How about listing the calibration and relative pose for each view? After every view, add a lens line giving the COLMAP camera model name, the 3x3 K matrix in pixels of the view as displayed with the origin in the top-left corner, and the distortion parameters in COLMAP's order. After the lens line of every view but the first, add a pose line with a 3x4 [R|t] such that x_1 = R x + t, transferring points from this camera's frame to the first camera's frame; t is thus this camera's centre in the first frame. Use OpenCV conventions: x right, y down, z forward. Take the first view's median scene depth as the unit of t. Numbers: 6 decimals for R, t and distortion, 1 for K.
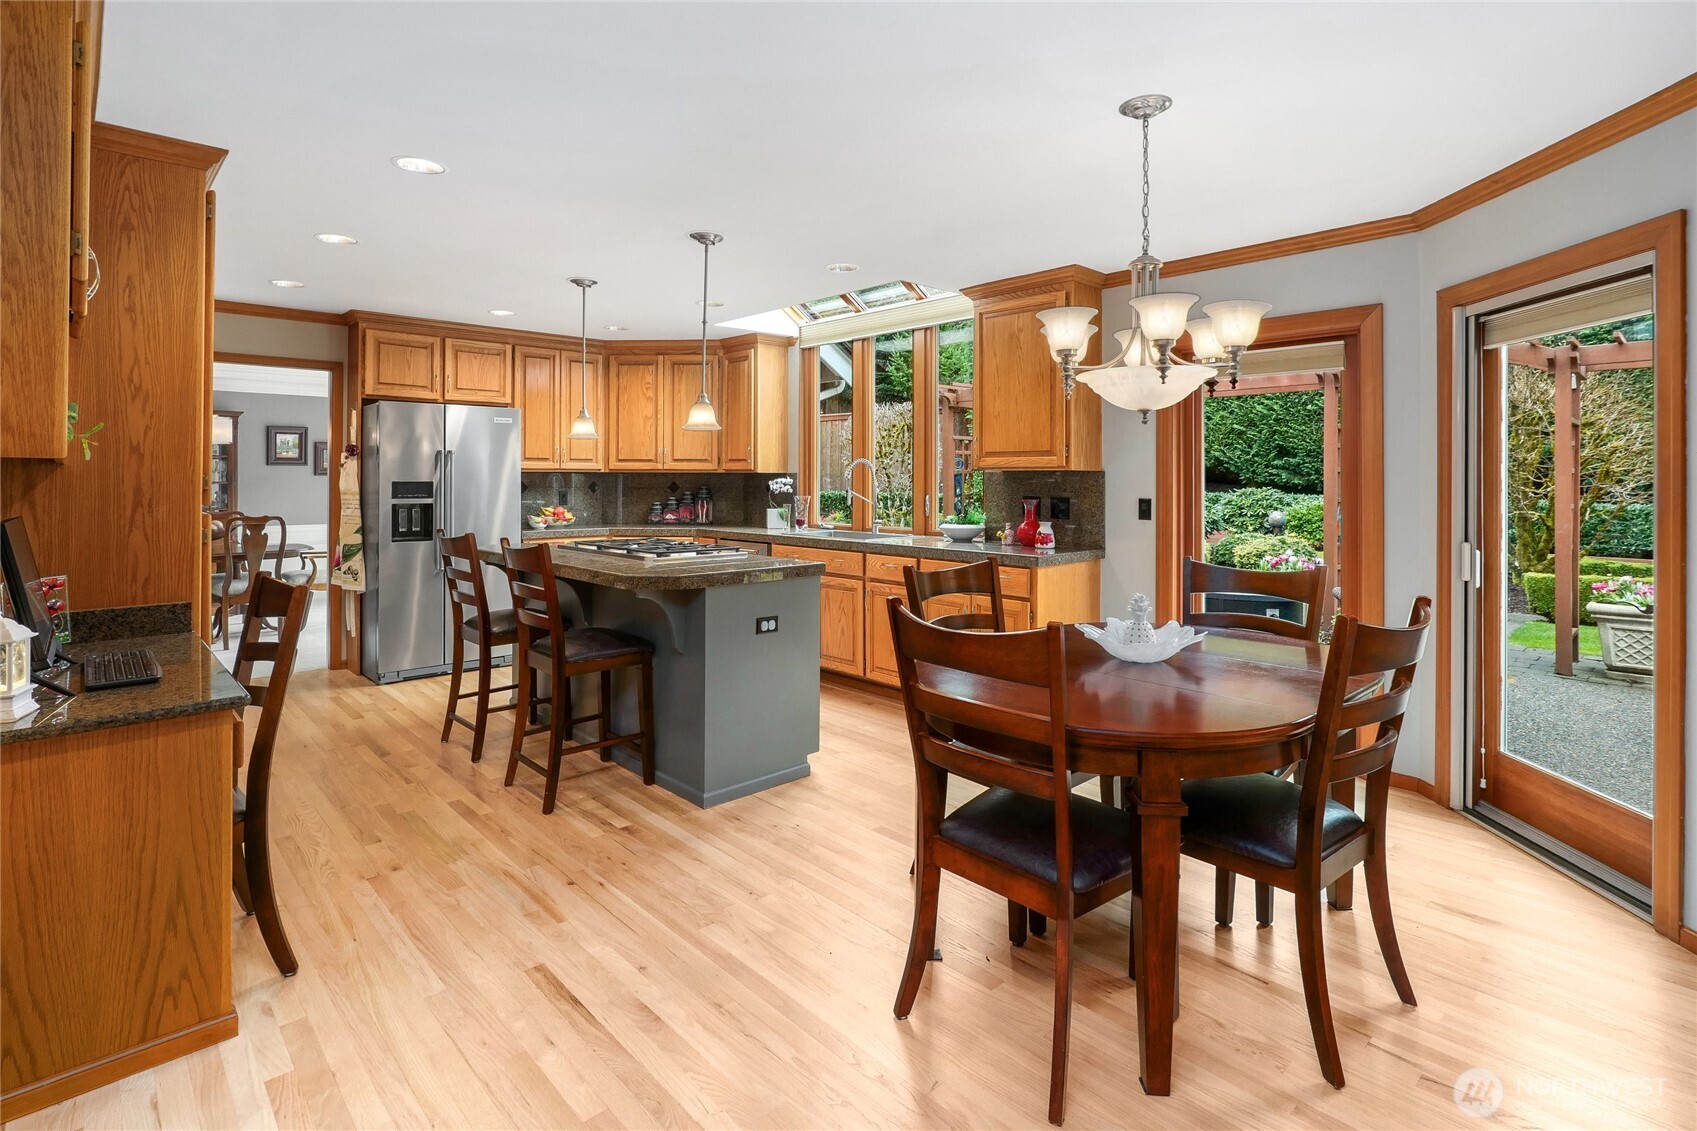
lens RADIAL K [[809.6, 0, 836.9], [0, 809.6, 480.7], [0, 0, 1]] dist [-0.020959, 0.007189]
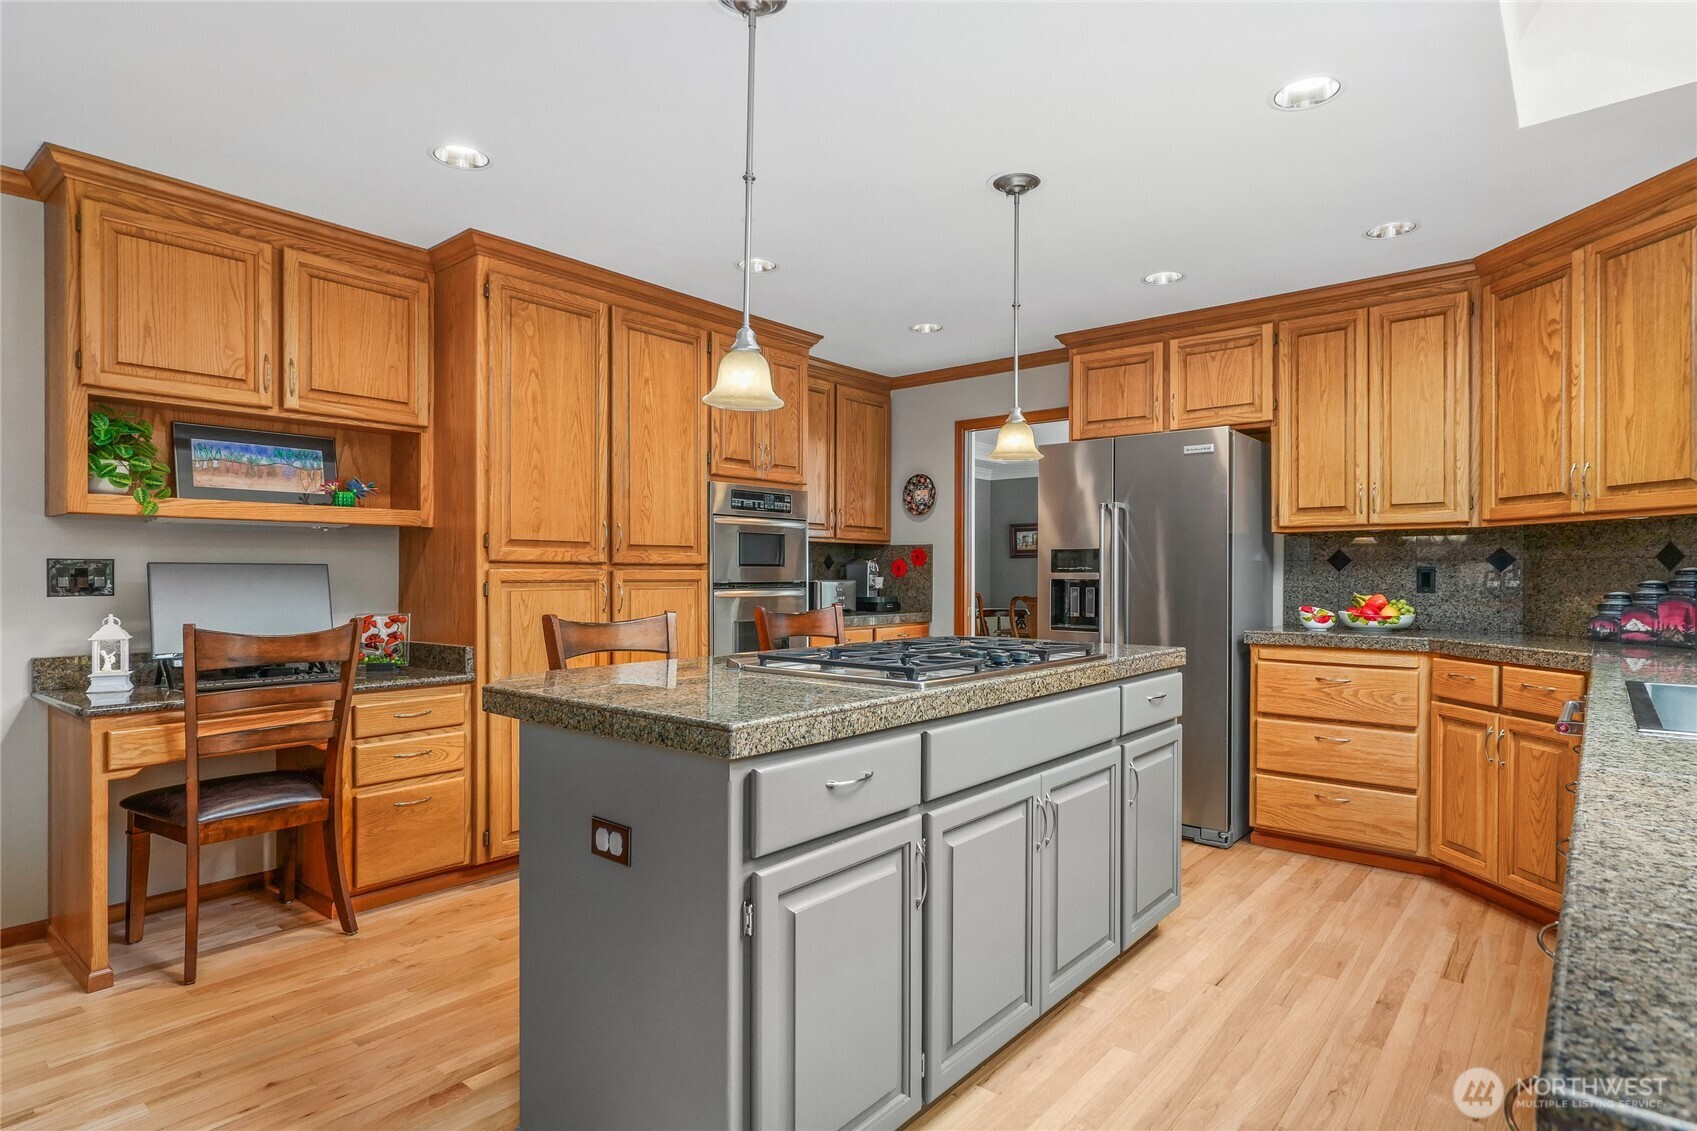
lens RADIAL K [[909.2, 0, 854.6], [0, 909.2, 565.8], [0, 0, 1]] dist [0.004314, 0.000604]
pose [[0.130625, -0.009652, -0.991385, 0.401730], [-0.001531, 0.999949, -0.009937, 0.036954], [0.991431, 0.002816, 0.130604, 1.045101]]
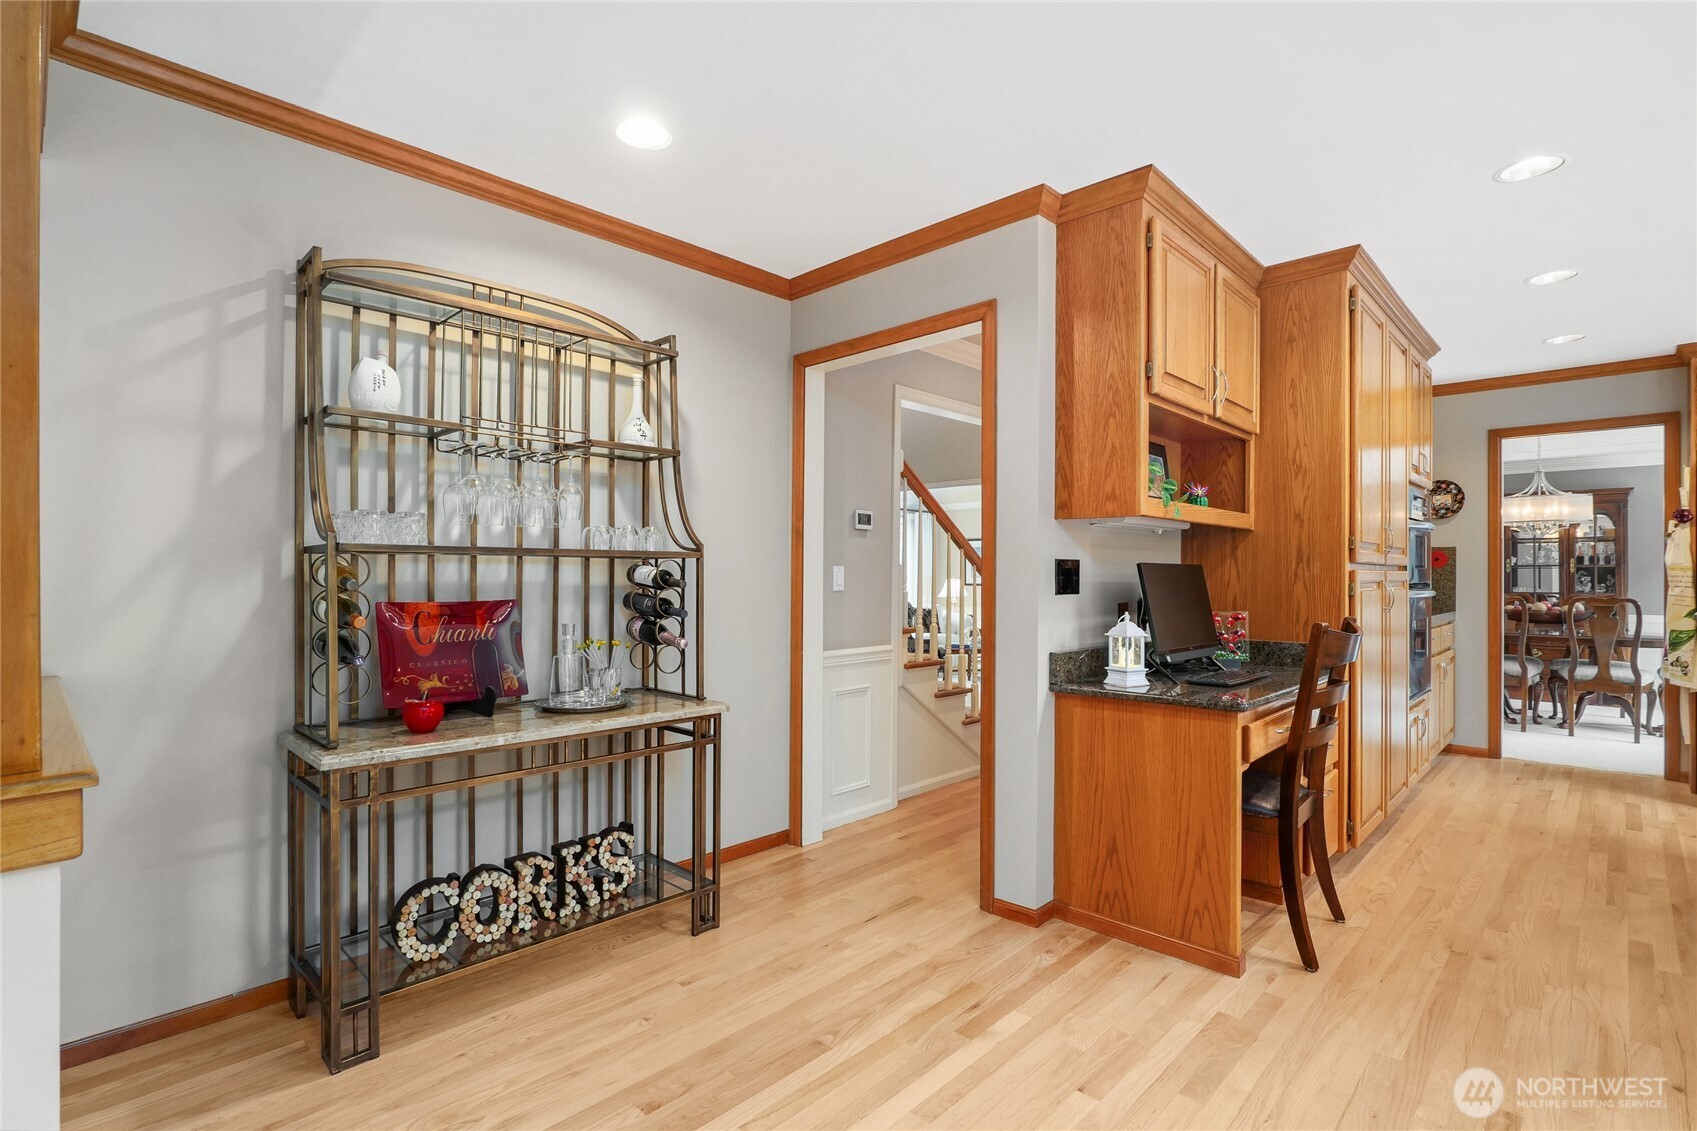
lens RADIAL K [[809.6, 0, 877.9], [0, 809.6, 578.2], [0, 0, 1]] dist [-0.020959, 0.007189]
pose [[0.076981, 0.004698, -0.997022, 0.231158], [-0.003519, 0.999984, 0.004441, 0.038626], [0.997026, 0.003166, 0.076996, 0.182513]]
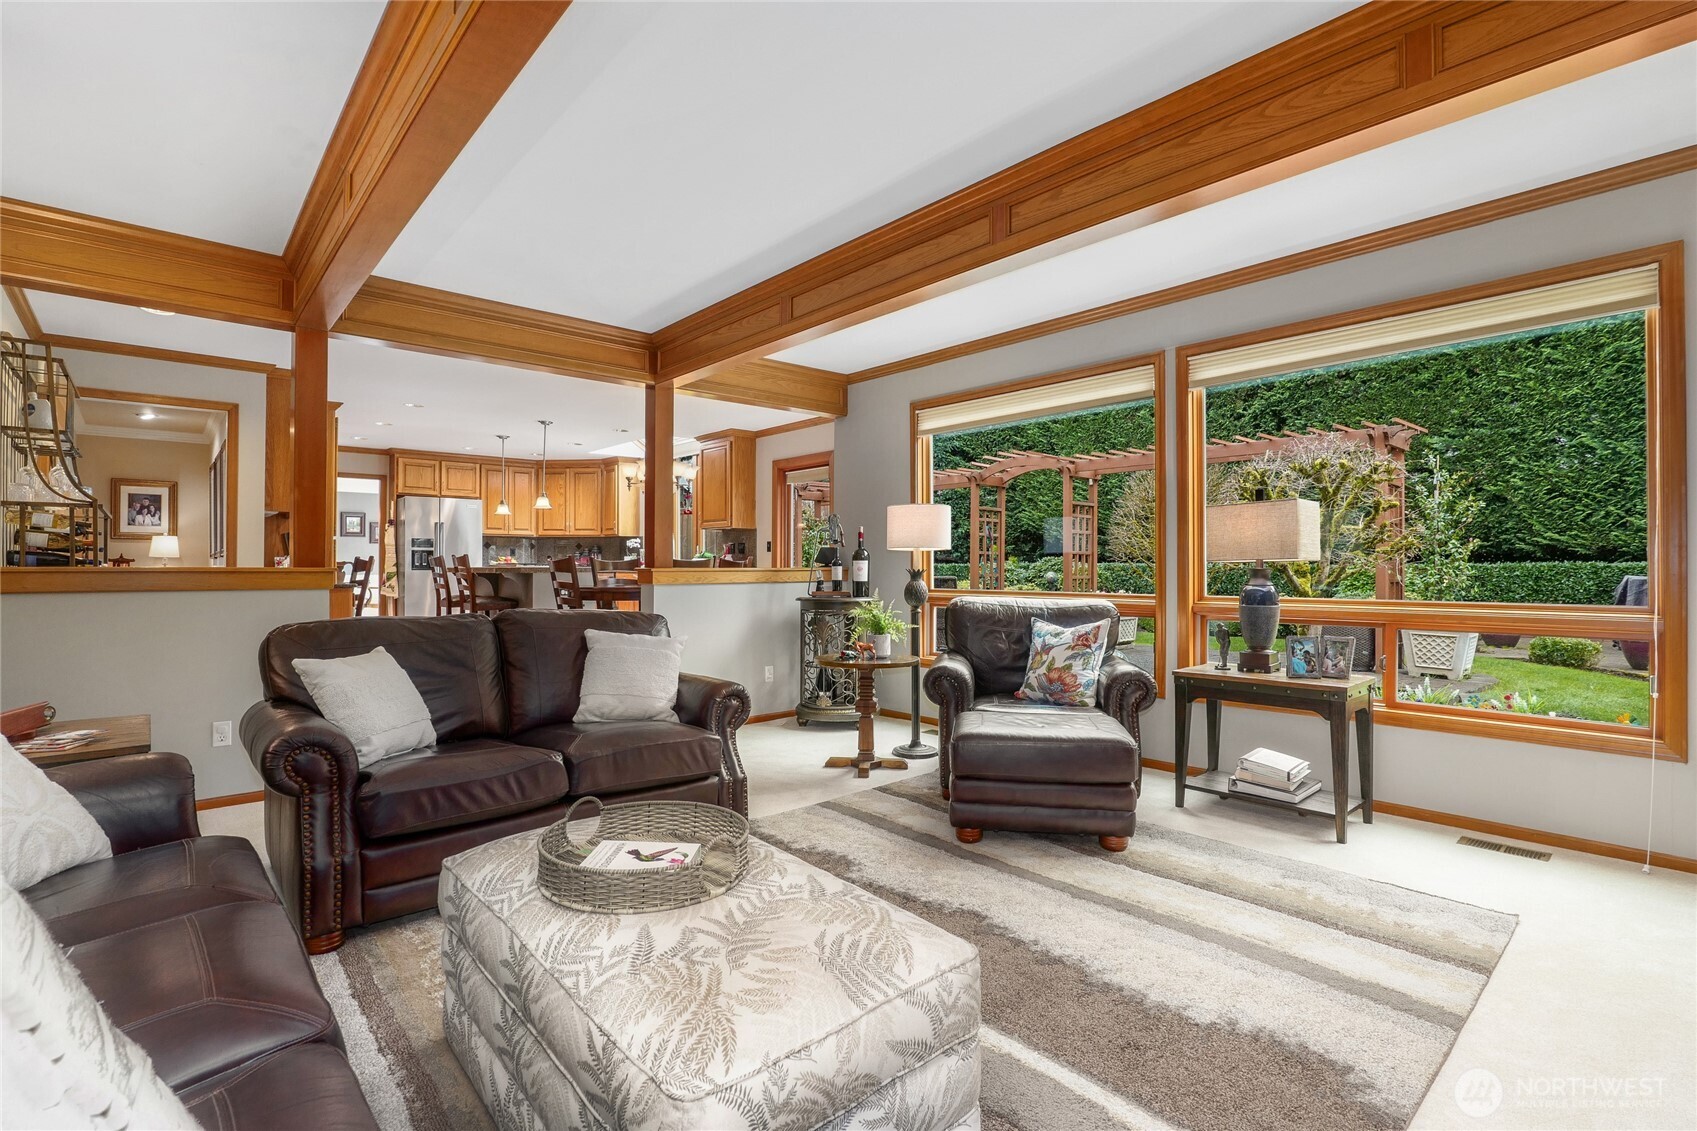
lens RADIAL K [[809.6, 0, 838.6], [0, 809.6, 566.3], [0, 0, 1]] dist [-0.020959, 0.007189]
pose [[0.999110, -0.002058, -0.042121, 0.789409], [0.001732, 0.999968, -0.007762, 0.123428], [0.042136, 0.007682, 0.999082, -1.265817]]
